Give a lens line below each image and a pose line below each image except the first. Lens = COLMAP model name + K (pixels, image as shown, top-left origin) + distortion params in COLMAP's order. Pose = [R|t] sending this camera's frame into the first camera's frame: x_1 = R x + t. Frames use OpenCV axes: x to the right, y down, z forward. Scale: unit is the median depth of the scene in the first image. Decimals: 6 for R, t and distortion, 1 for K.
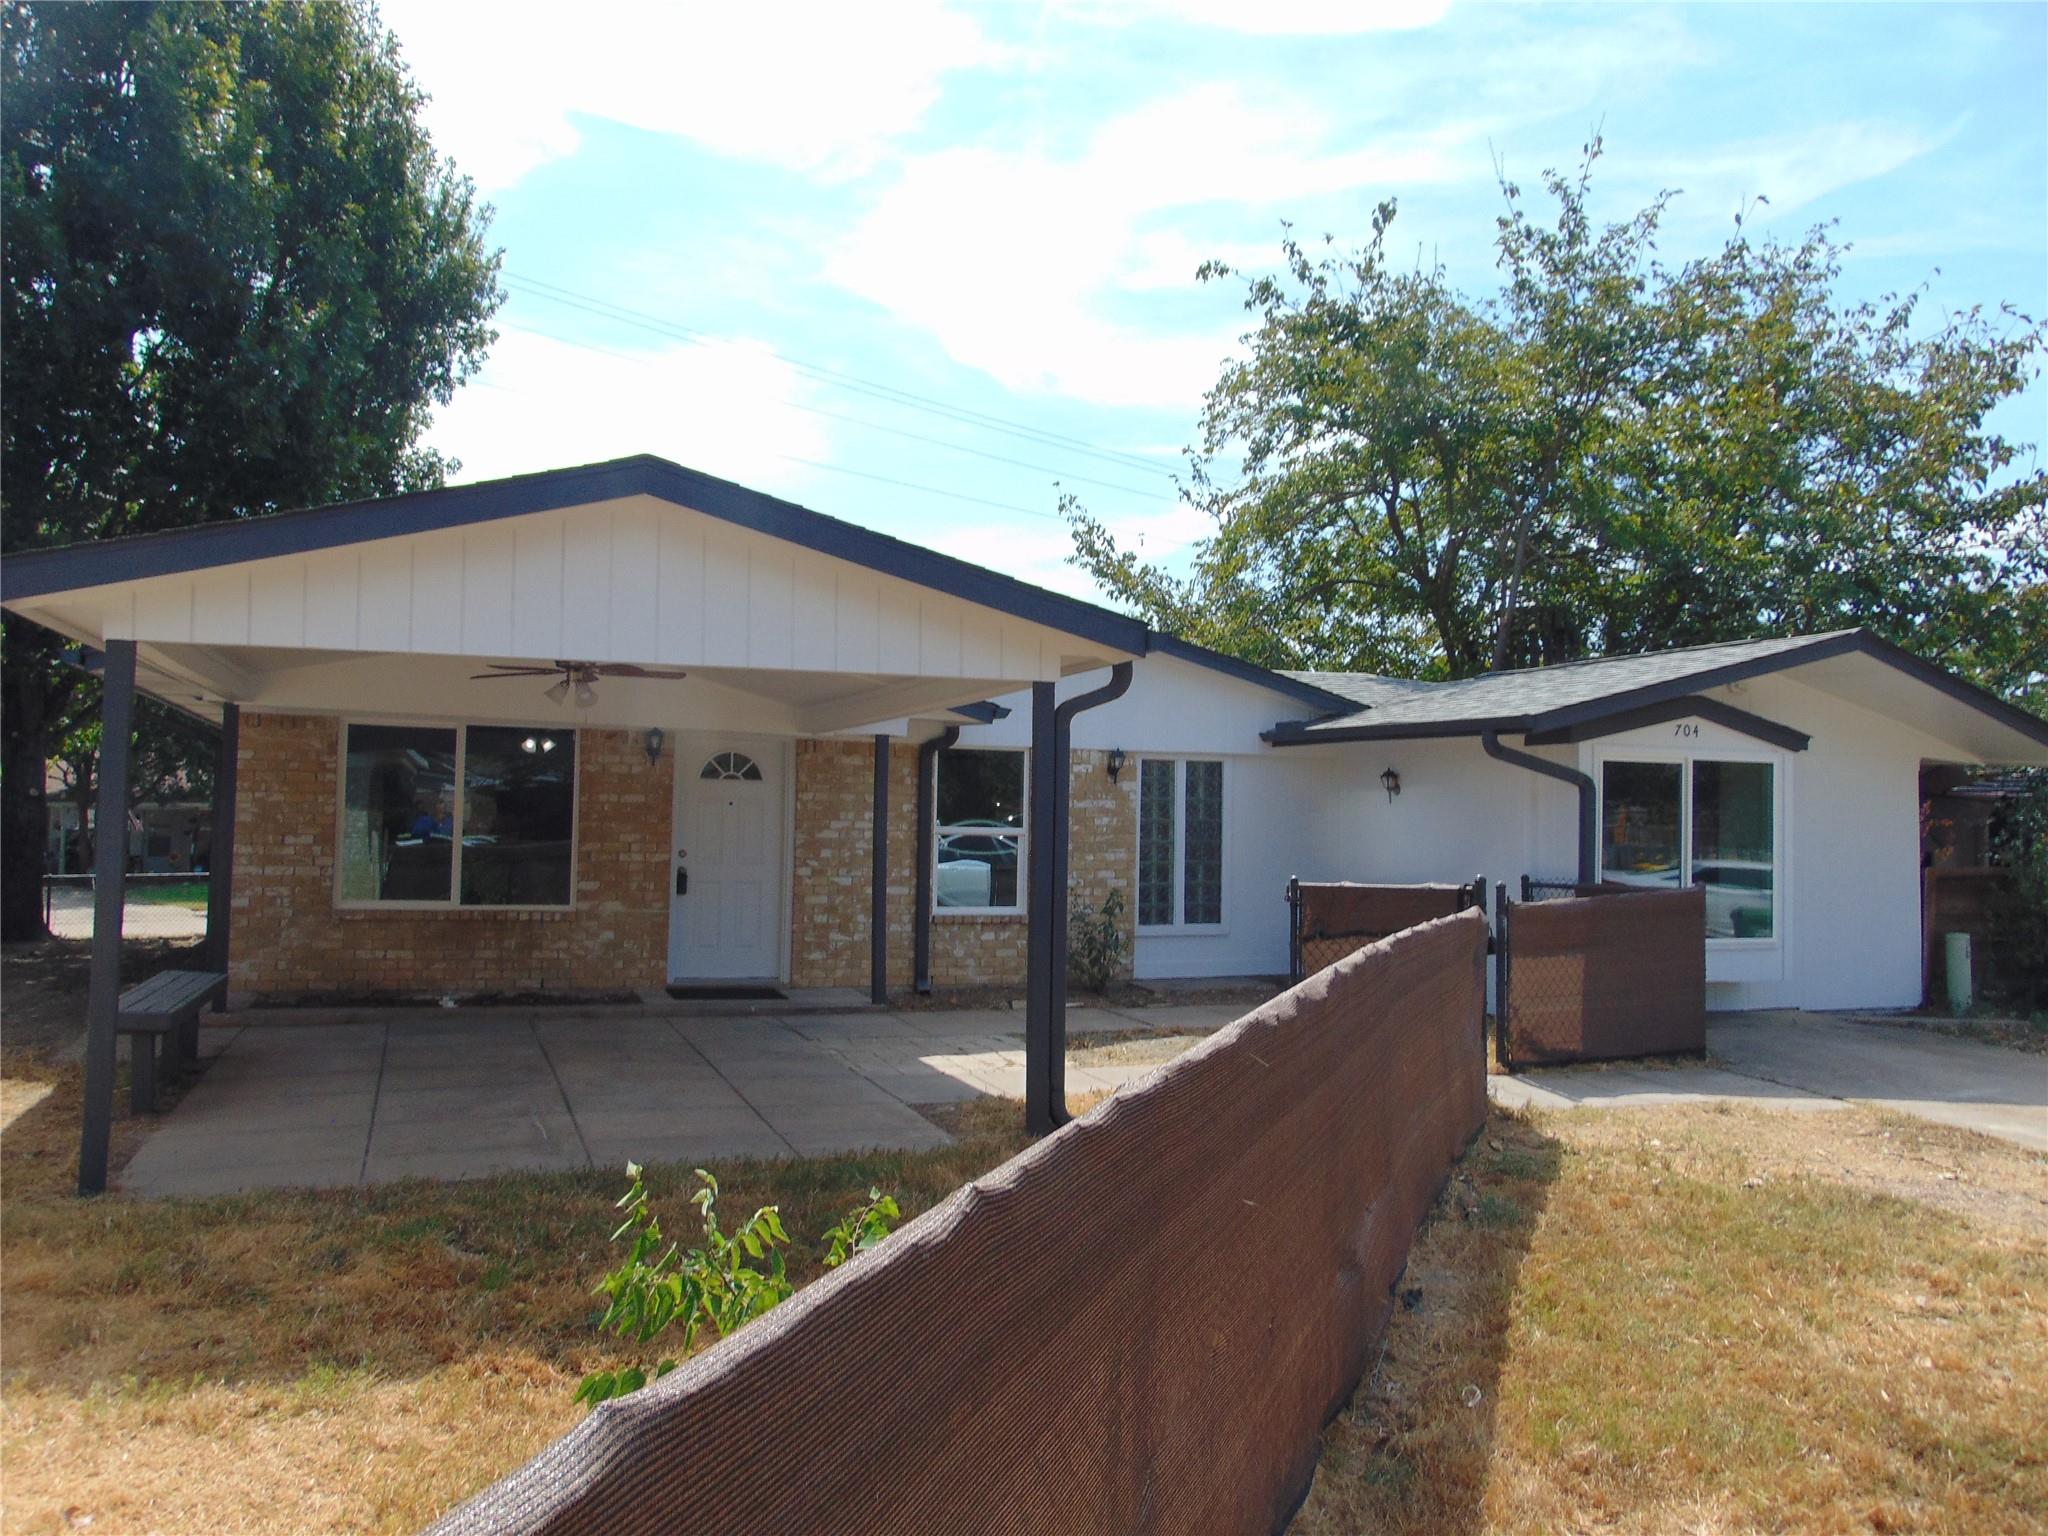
lens RADIAL K [[1540.8, 0, 1023.6], [0, 1540.8, 778.0], [0, 0, 1]] dist [-0.030594, 0.077391]
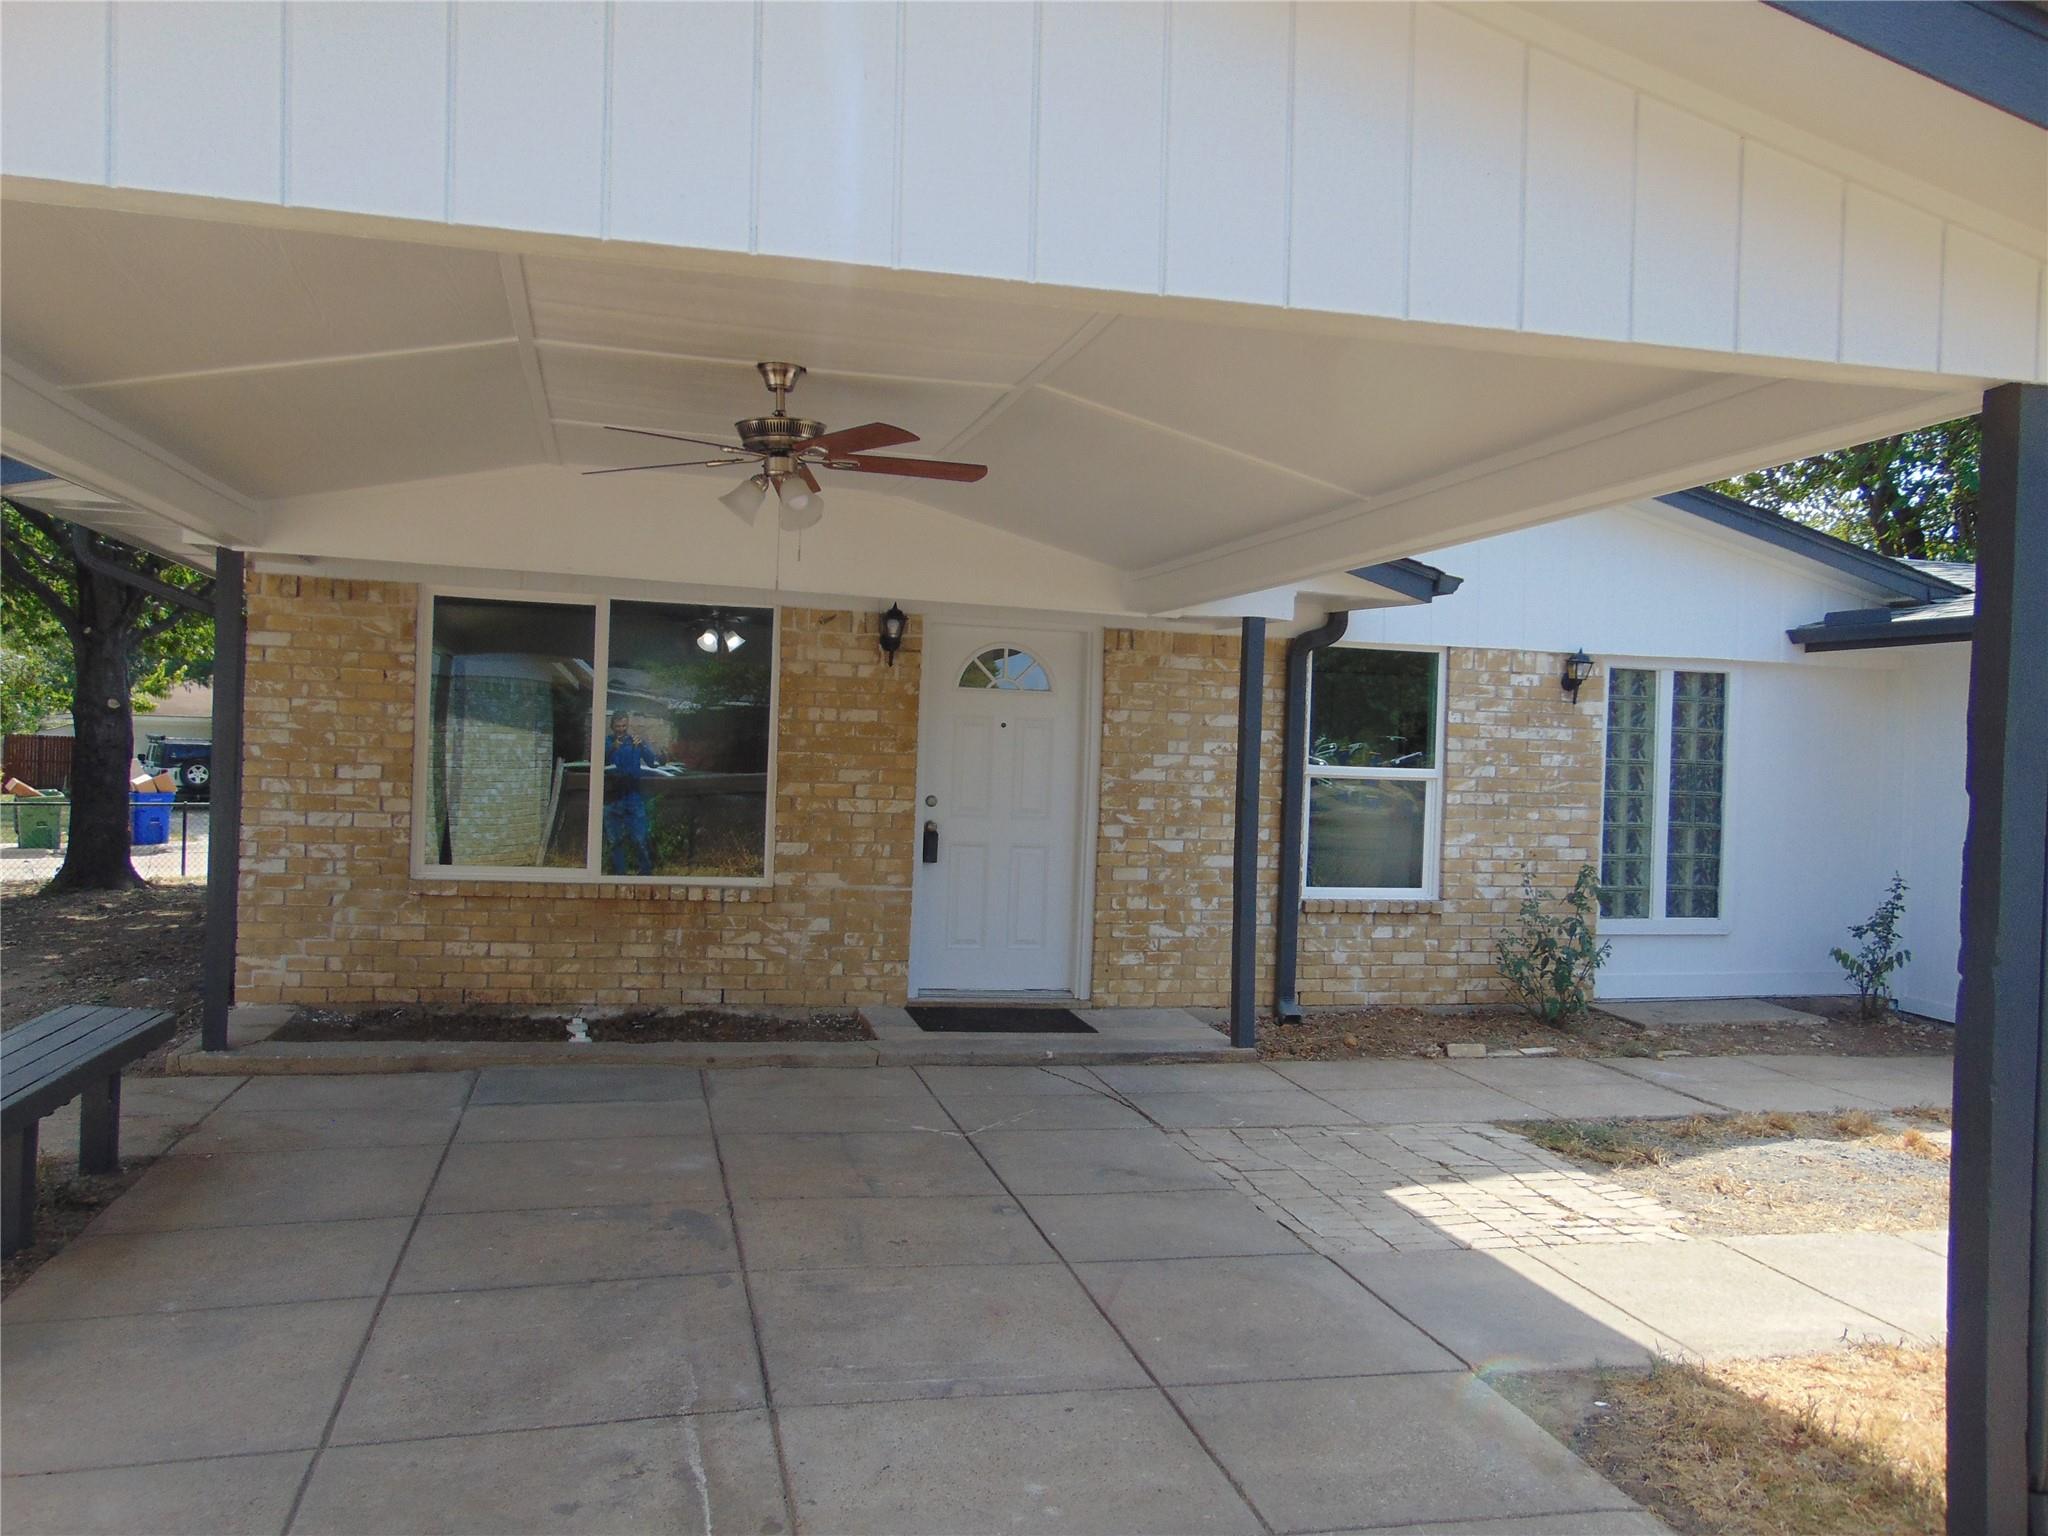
lens RADIAL K [[1540.8, 0, 1025.5], [0, 1540.8, 773.3], [0, 0, 1]] dist [-0.030594, 0.077391]
pose [[0.993171, 0.016010, -0.115563, -0.104105], [-0.011325, 0.999091, 0.041086, 0.009654], [0.116116, -0.039497, 0.992450, 0.346150]]
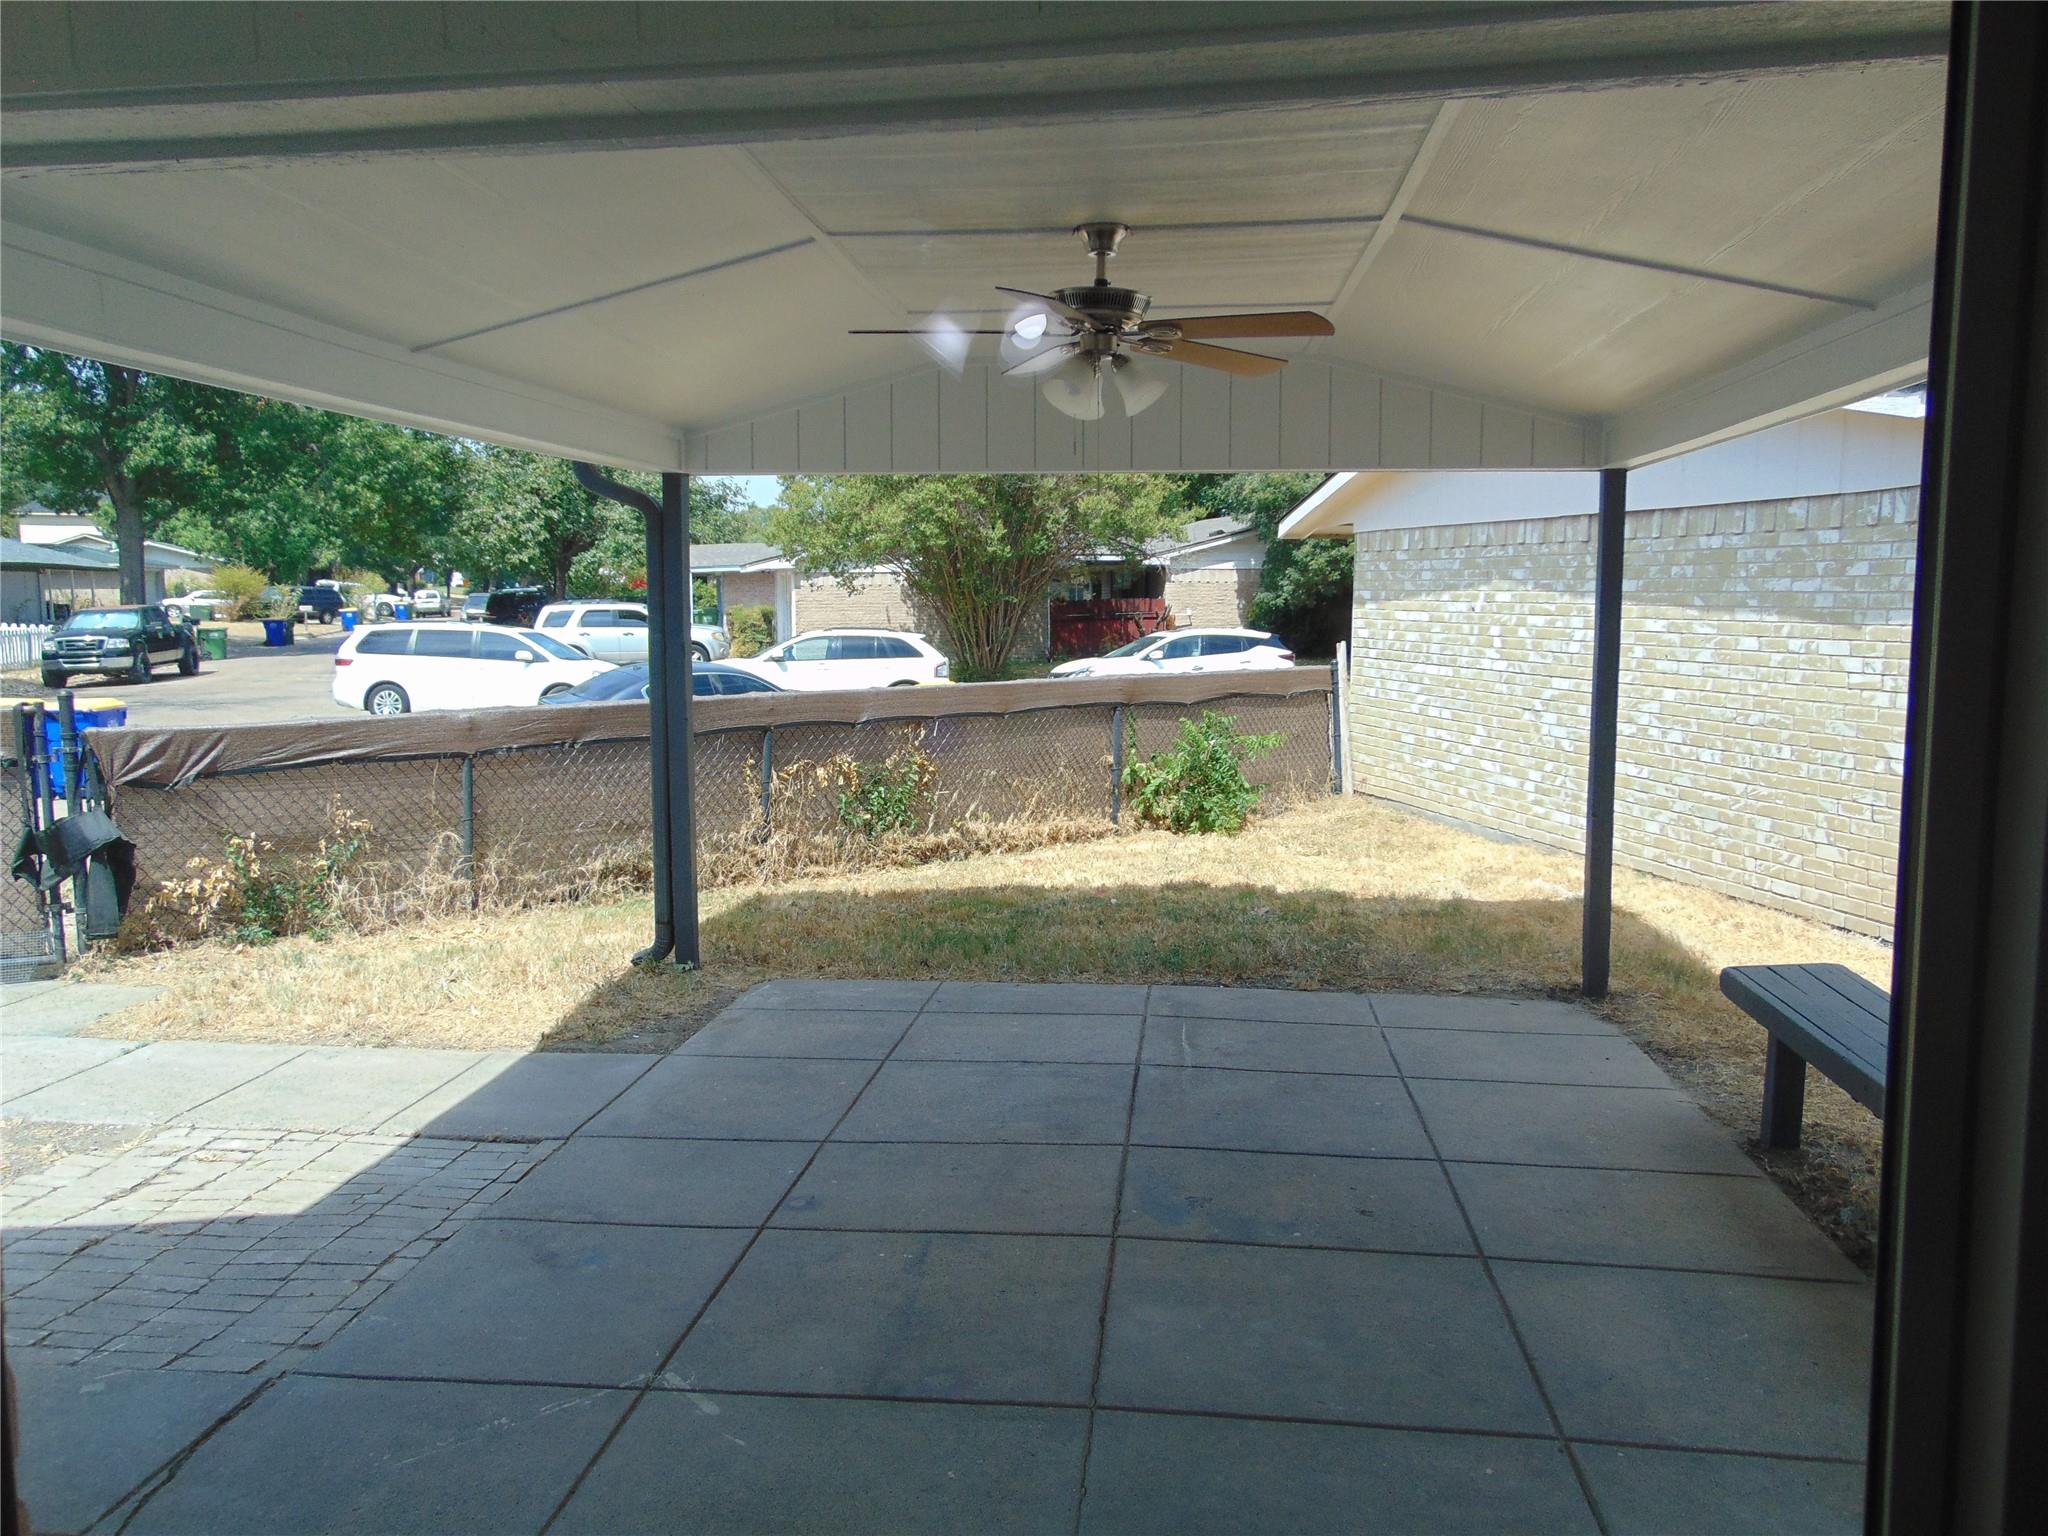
lens RADIAL K [[1540.8, 0, 1017.7], [0, 1540.8, 774.3], [0, 0, 1]] dist [-0.030594, 0.077391]
pose [[-0.885824, -0.072493, 0.458324, -0.335387], [-0.030131, 0.994623, 0.099084, 0.009507], [-0.463042, 0.073961, -0.883245, 0.982238]]
